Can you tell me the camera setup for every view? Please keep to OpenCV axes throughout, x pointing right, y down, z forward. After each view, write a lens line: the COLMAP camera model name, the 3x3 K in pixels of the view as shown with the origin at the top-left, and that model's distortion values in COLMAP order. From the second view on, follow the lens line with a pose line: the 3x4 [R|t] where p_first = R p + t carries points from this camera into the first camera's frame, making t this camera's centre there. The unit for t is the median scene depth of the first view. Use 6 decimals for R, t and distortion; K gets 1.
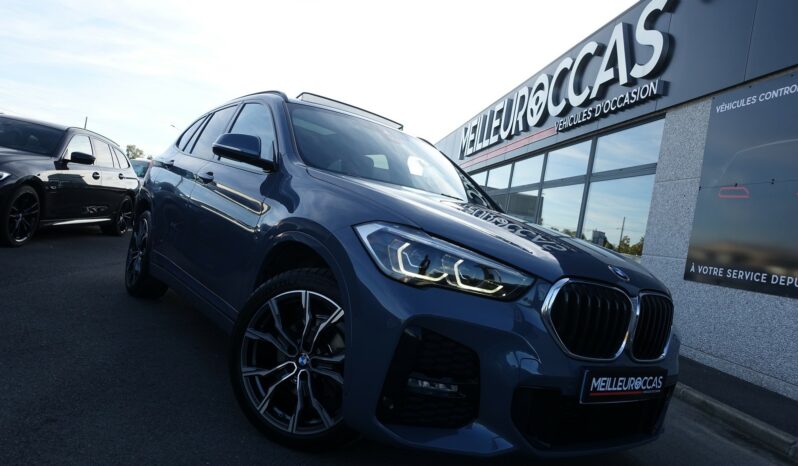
lens RADIAL K [[545.6, 0, 399.0], [0, 545.6, 233.0], [0, 0, 1]] dist [-0.003027, -0.001475]
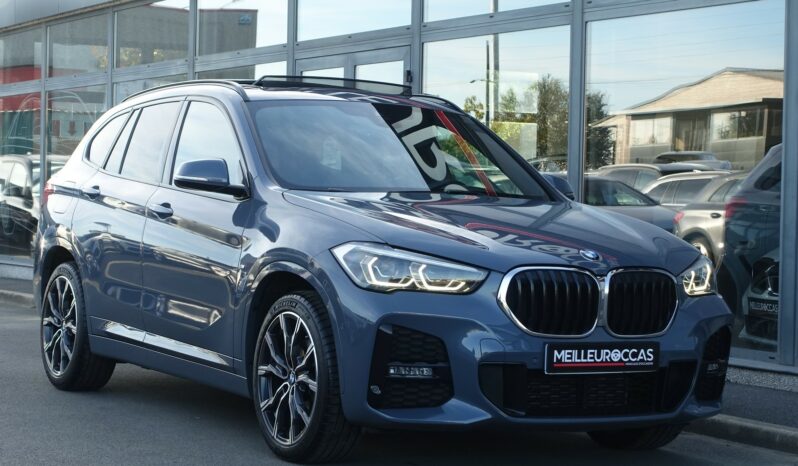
lens RADIAL K [[1744.3, 0, 399.0], [0, 1744.3, 233.0], [0, 0, 1]] dist [-0.065131, 0.062032]
pose [[0.981834, -0.149036, -0.117433, 0.493769], [0.149407, 0.988759, -0.005688, -0.004635], [0.116961, -0.011960, 0.993064, -2.611038]]
